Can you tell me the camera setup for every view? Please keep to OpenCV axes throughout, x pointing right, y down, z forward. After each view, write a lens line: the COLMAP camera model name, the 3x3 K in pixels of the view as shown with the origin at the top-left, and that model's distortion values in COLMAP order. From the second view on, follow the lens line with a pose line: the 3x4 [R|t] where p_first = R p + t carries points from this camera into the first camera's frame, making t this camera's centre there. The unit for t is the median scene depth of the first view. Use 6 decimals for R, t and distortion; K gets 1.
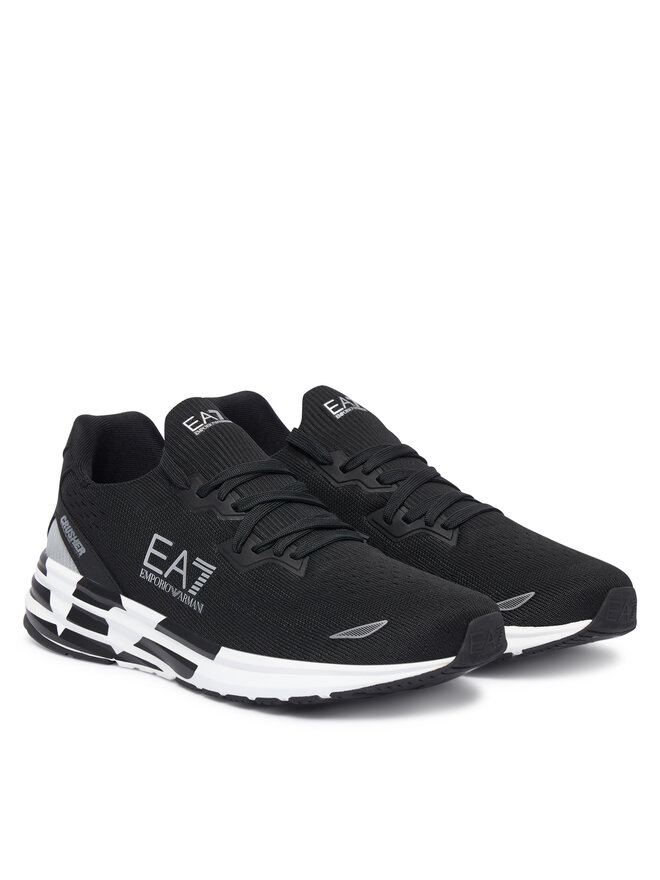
lens RADIAL K [[2190.0, 0, 329.4], [0, 2190.0, 440.2], [0, 0, 1]] dist [0.324171, 0.000000]
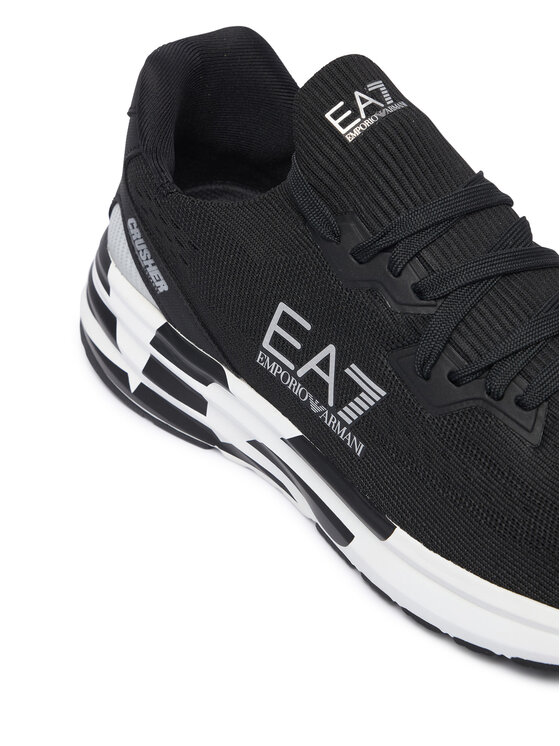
lens RADIAL K [[1794.7, 0, 280.7], [0, 1794.7, 373.1], [0, 0, 1]] dist [-0.140793, 0.000000]
pose [[0.999174, 0.015300, -0.037655, -0.060413], [0.002645, 0.900002, 0.435878, -0.157519], [0.040558, -0.435617, 0.899218, 0.542419]]
